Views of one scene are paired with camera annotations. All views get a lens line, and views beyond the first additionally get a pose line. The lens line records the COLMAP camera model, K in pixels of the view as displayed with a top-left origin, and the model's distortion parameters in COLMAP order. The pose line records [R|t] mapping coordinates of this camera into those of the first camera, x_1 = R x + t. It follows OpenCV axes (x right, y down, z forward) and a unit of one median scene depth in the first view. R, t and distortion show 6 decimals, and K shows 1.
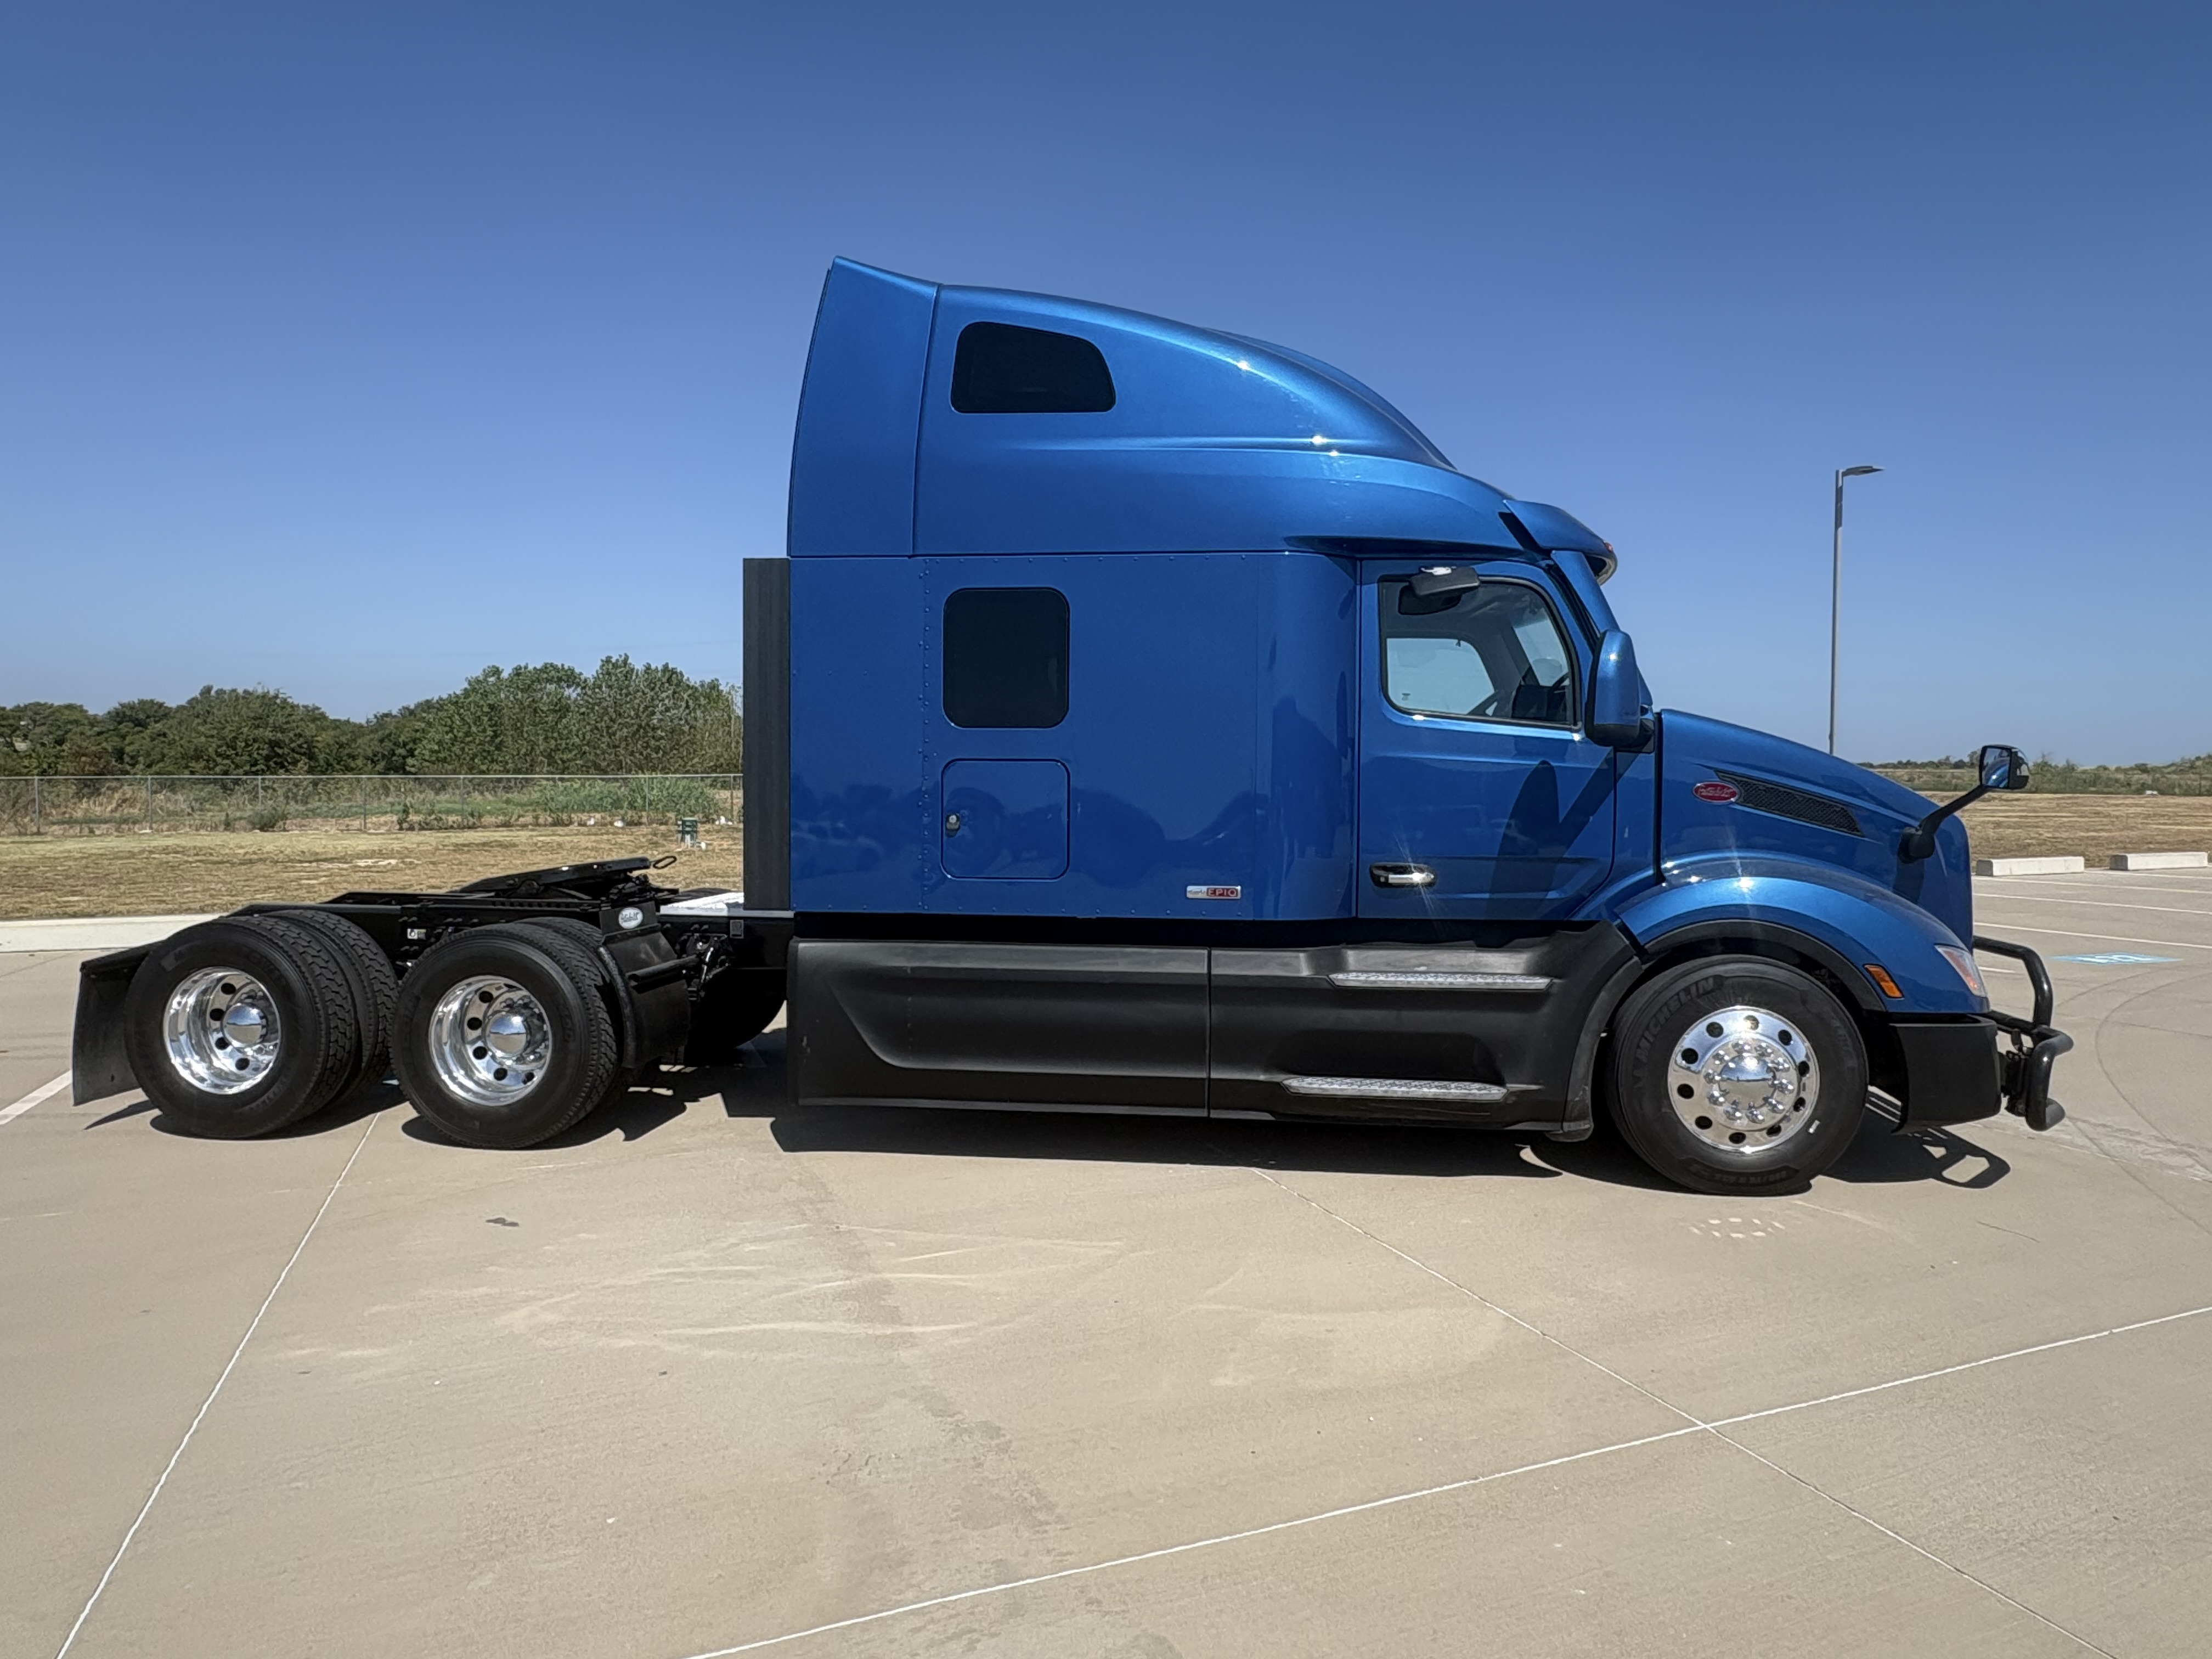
lens RADIAL K [[1353.8, 0, 1106.0], [0, 1353.8, 829.5], [0, 0, 1]] dist [0.007073, 0.001615]
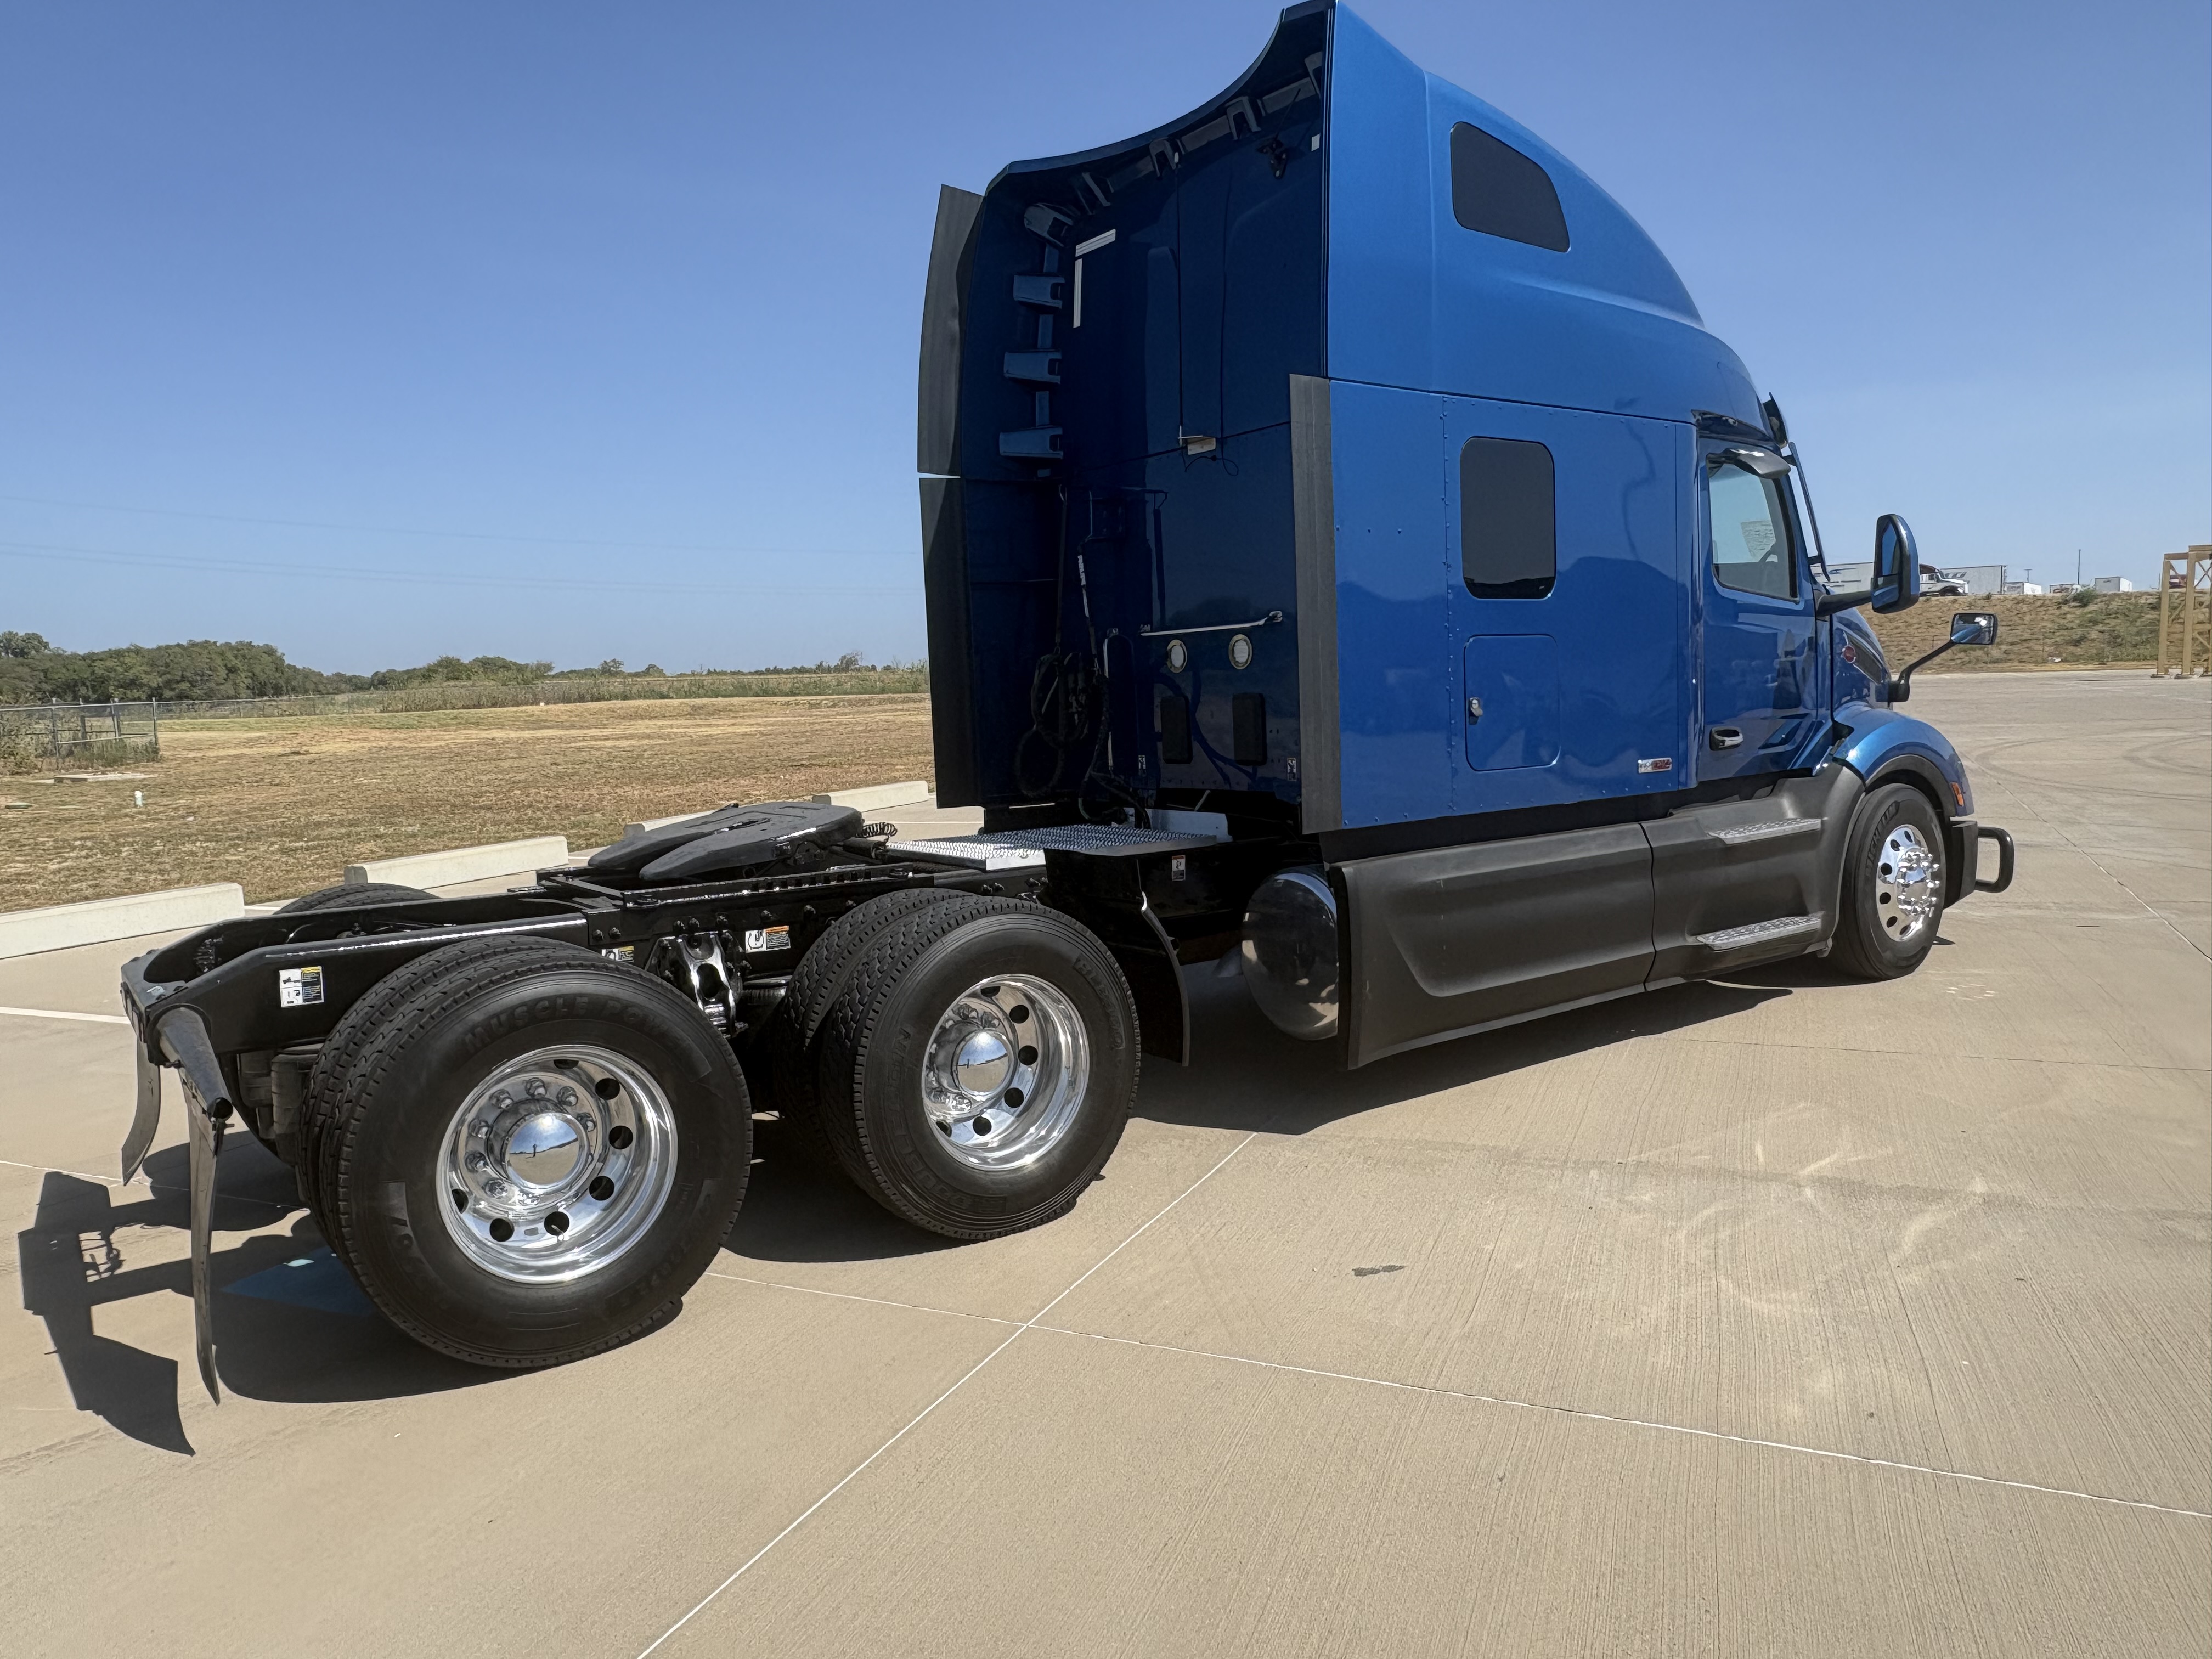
lens RADIAL K [[1564.9, 0, 1106.0], [0, 1564.9, 829.5], [0, 0, 1]] dist [-0.004654, 0.001861]
pose [[0.717820, -0.095180, 0.689693, -1.038958], [0.062508, 0.995421, 0.072314, -0.015230], [-0.693417, -0.008797, 0.720482, 0.466602]]
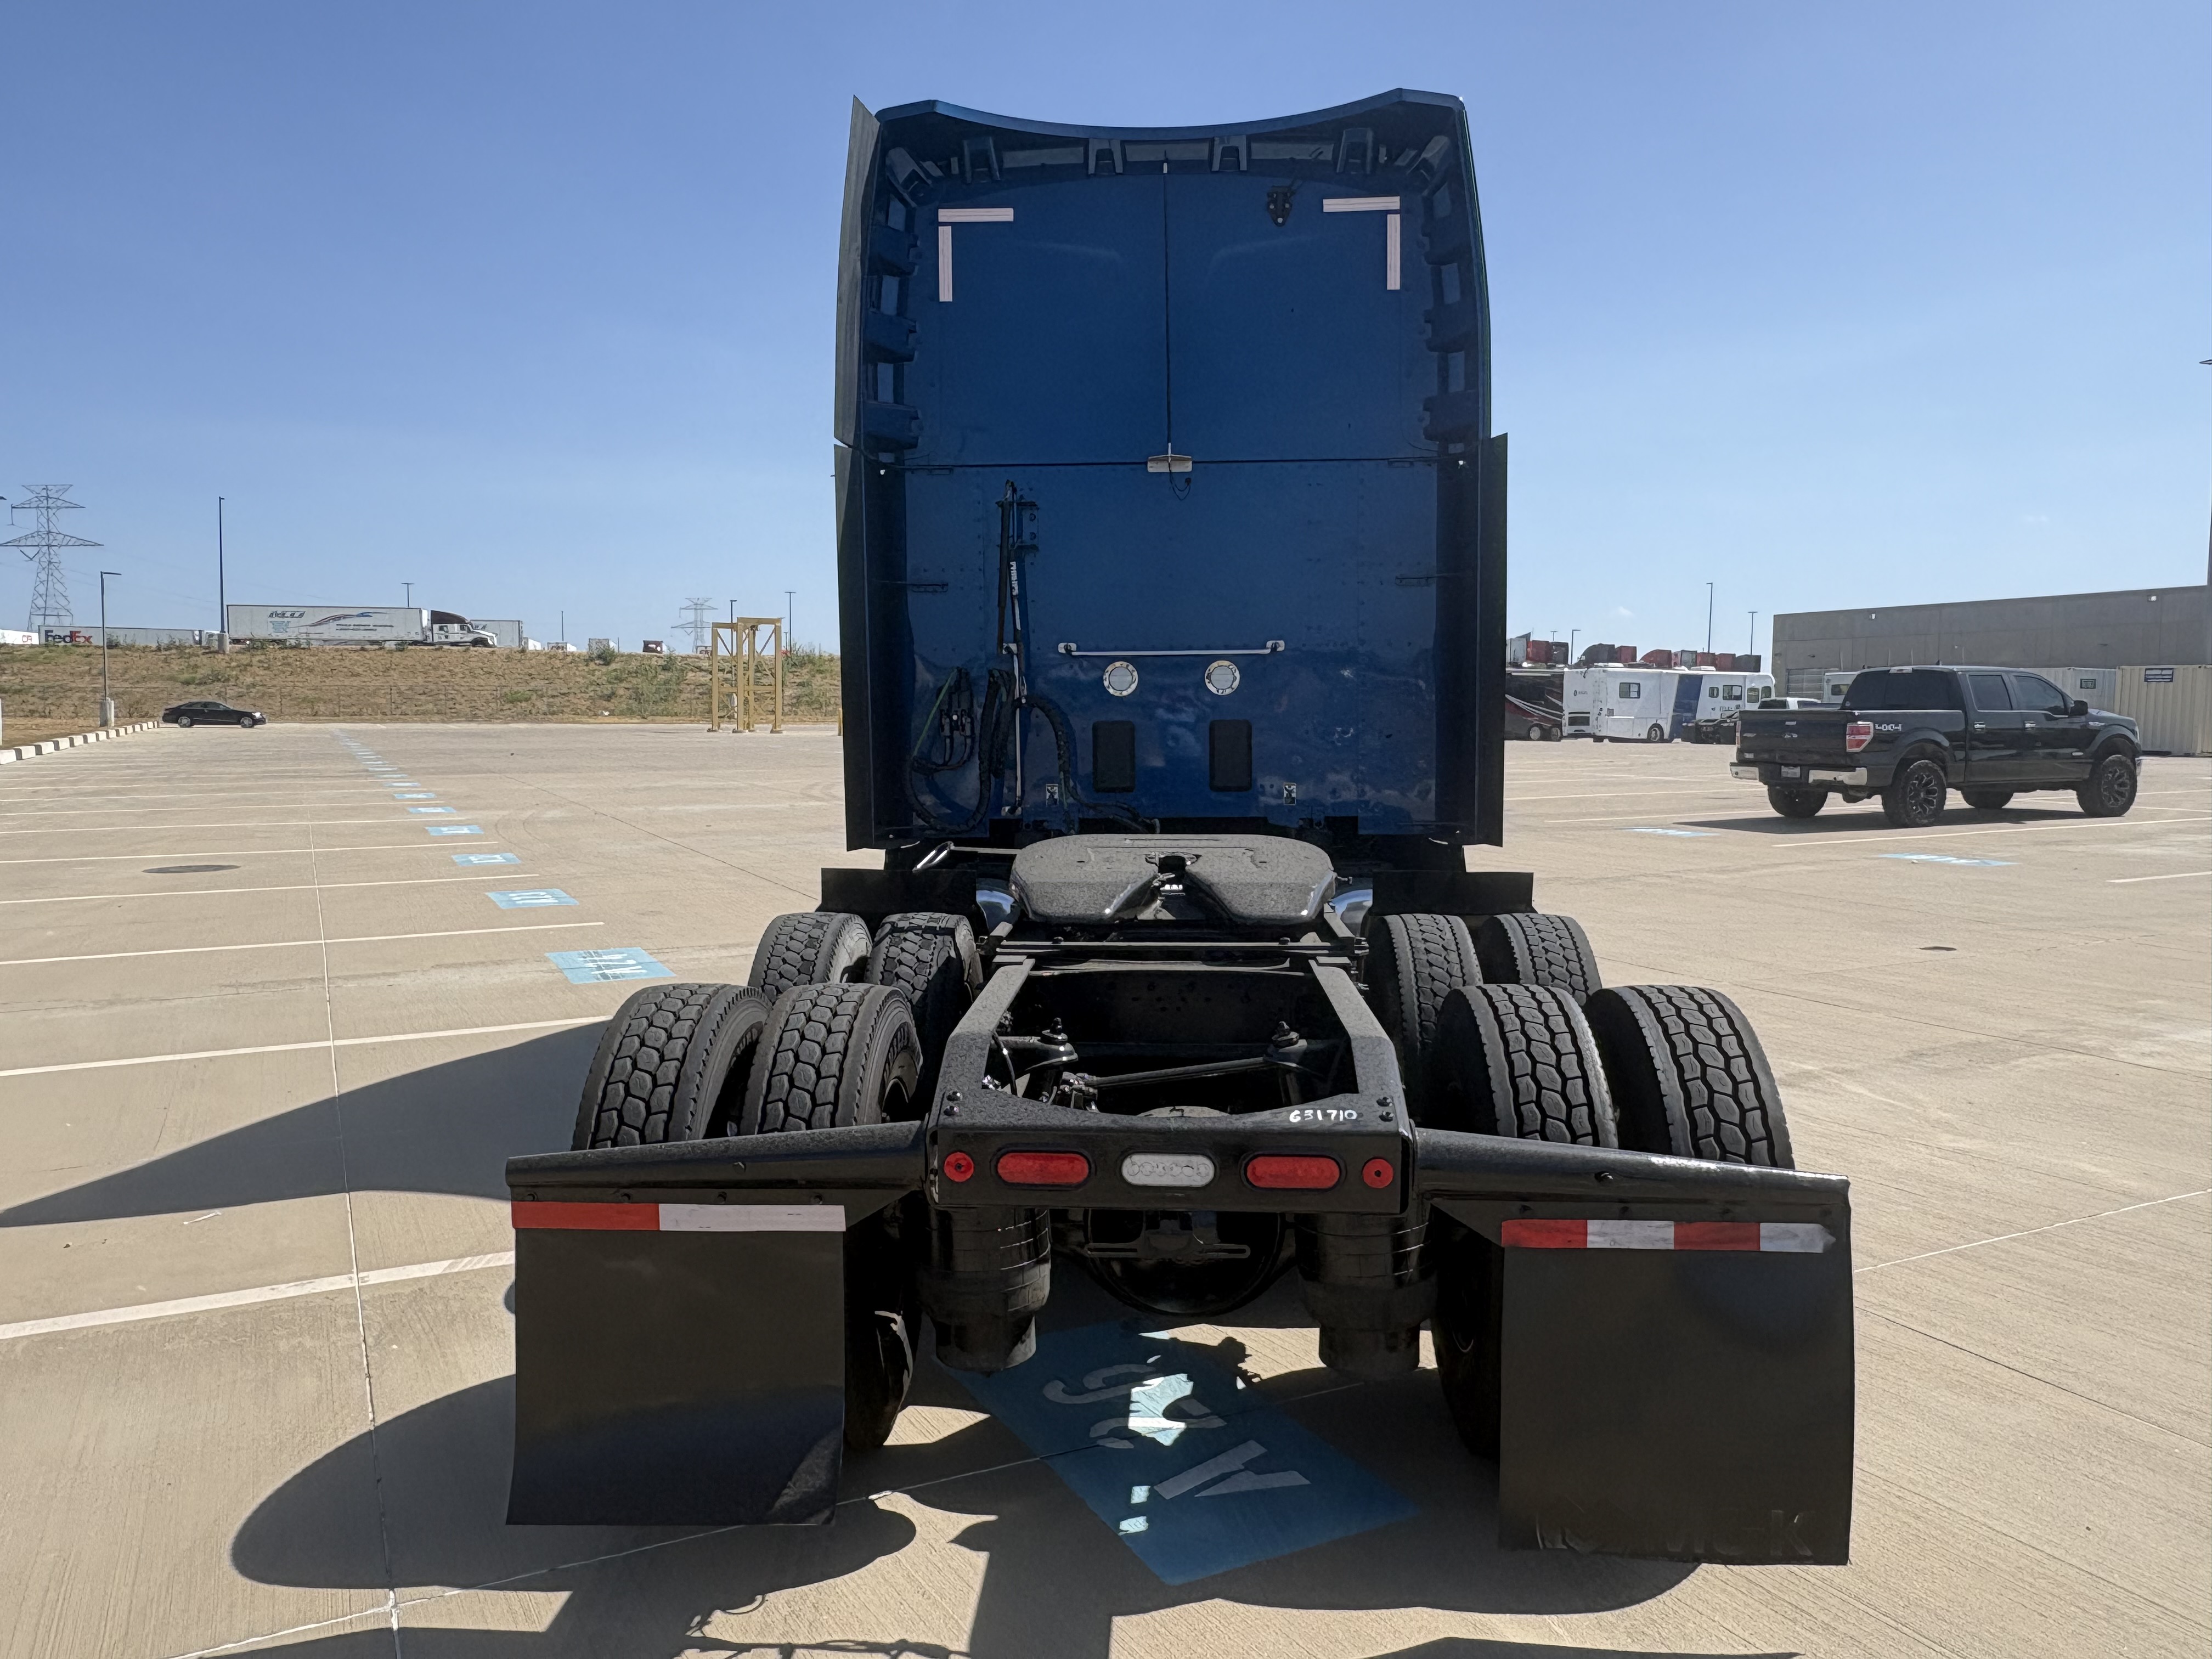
lens RADIAL K [[1649.8, 0, 1106.0], [0, 1649.8, 829.5], [0, 0, 1]] dist [0.001622, -0.003249]
pose [[-0.108770, -0.080859, 0.990773, -1.370821], [0.033509, 0.995822, 0.084950, -0.051279], [-0.993502, 0.042440, -0.105606, 1.463550]]
